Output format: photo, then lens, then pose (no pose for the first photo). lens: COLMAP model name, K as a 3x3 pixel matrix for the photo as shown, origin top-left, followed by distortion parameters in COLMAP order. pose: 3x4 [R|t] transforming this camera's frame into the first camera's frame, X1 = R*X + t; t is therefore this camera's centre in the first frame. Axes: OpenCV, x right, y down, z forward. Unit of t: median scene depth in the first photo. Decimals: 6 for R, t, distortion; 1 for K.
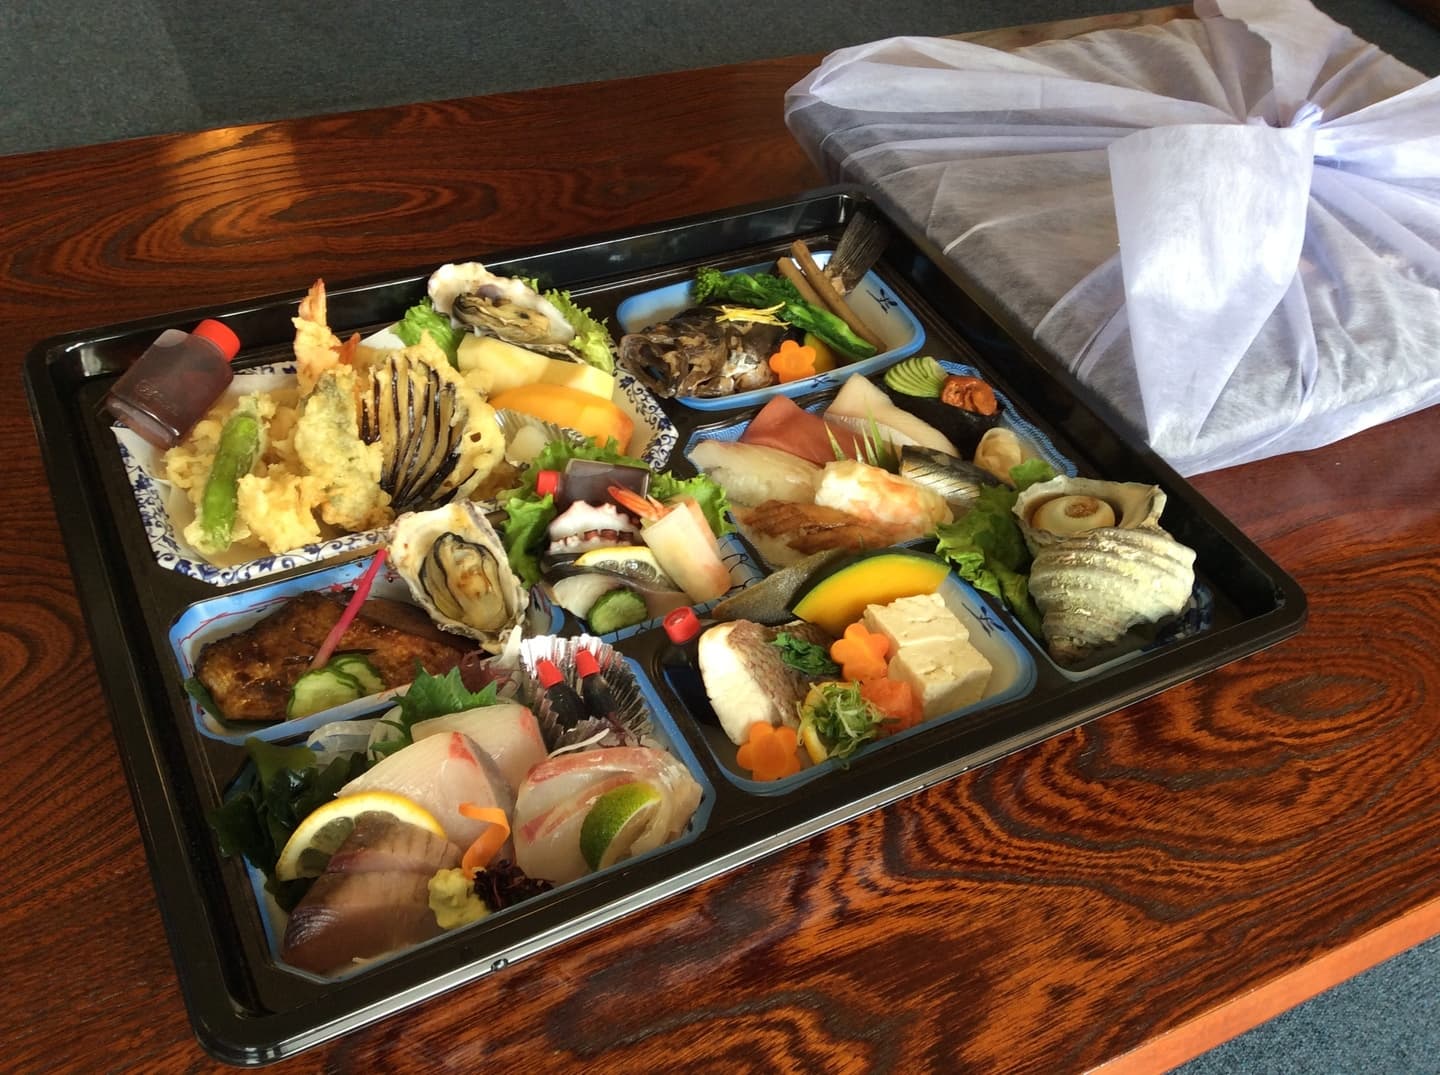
lens RADIAL K [[1317.1, 0, 721.2], [0, 1317.1, 509.1], [0, 0, 1]] dist [0.153474, -0.319204]
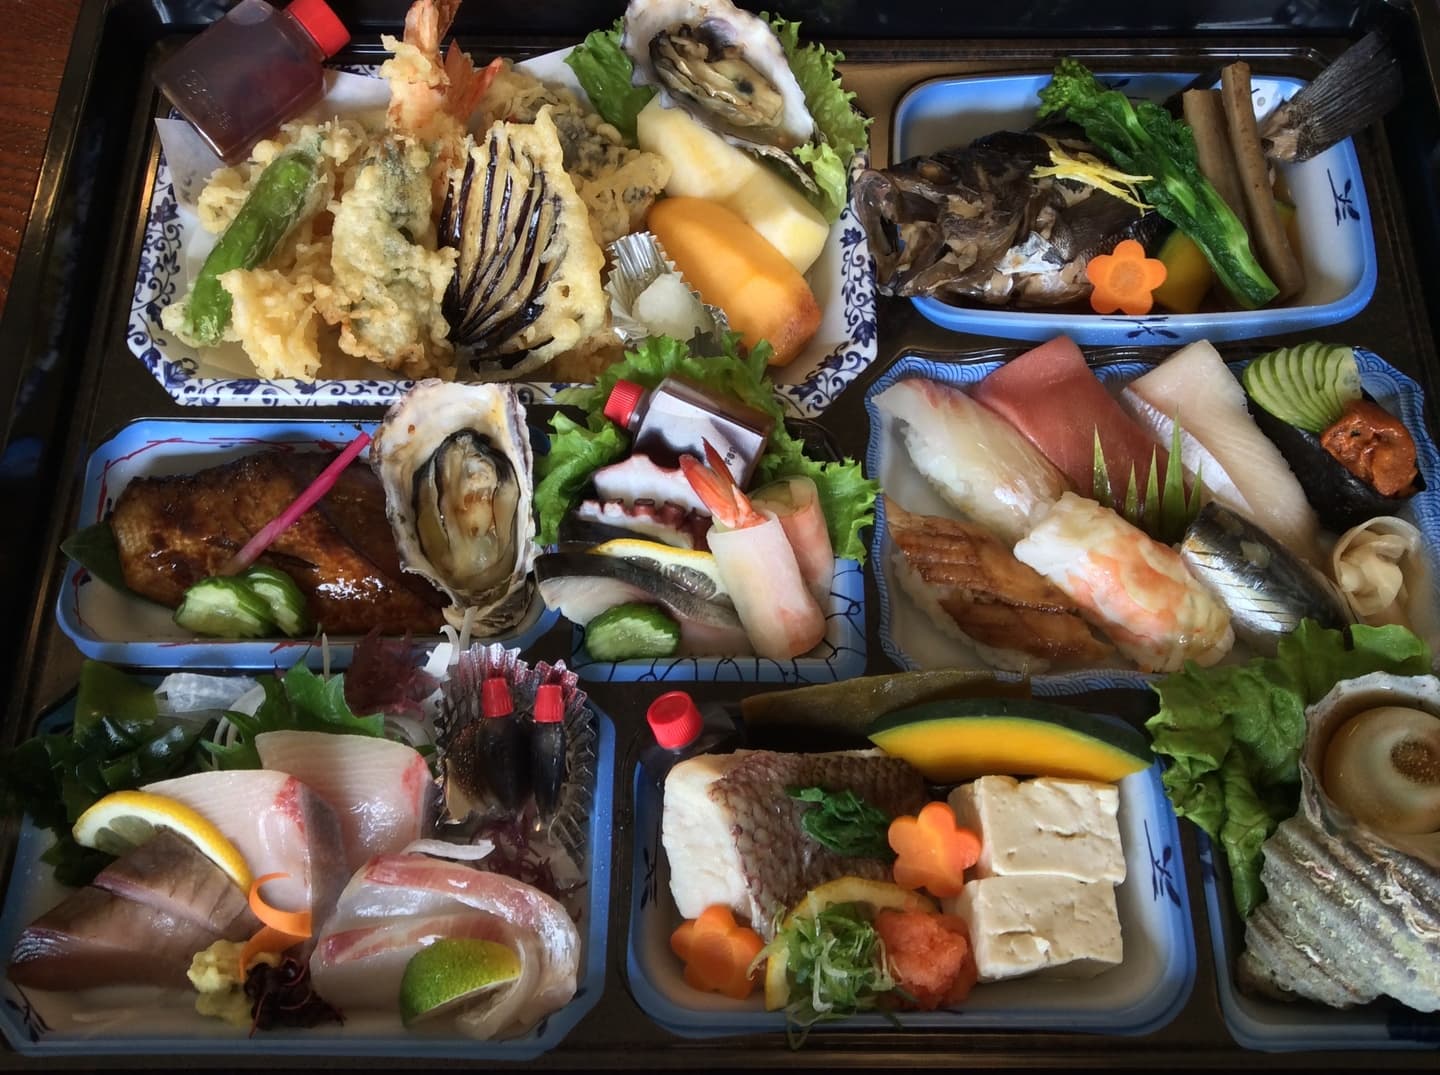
lens RADIAL K [[1317.1, 0, 721.2], [0, 1317.1, 509.1], [0, 0, 1]] dist [0.153474, -0.319204]
pose [[0.879040, 0.389277, -0.275230, 0.122006], [-0.264018, 0.878187, 0.398850, -0.256058], [0.396967, -0.277939, 0.874738, 0.405067]]
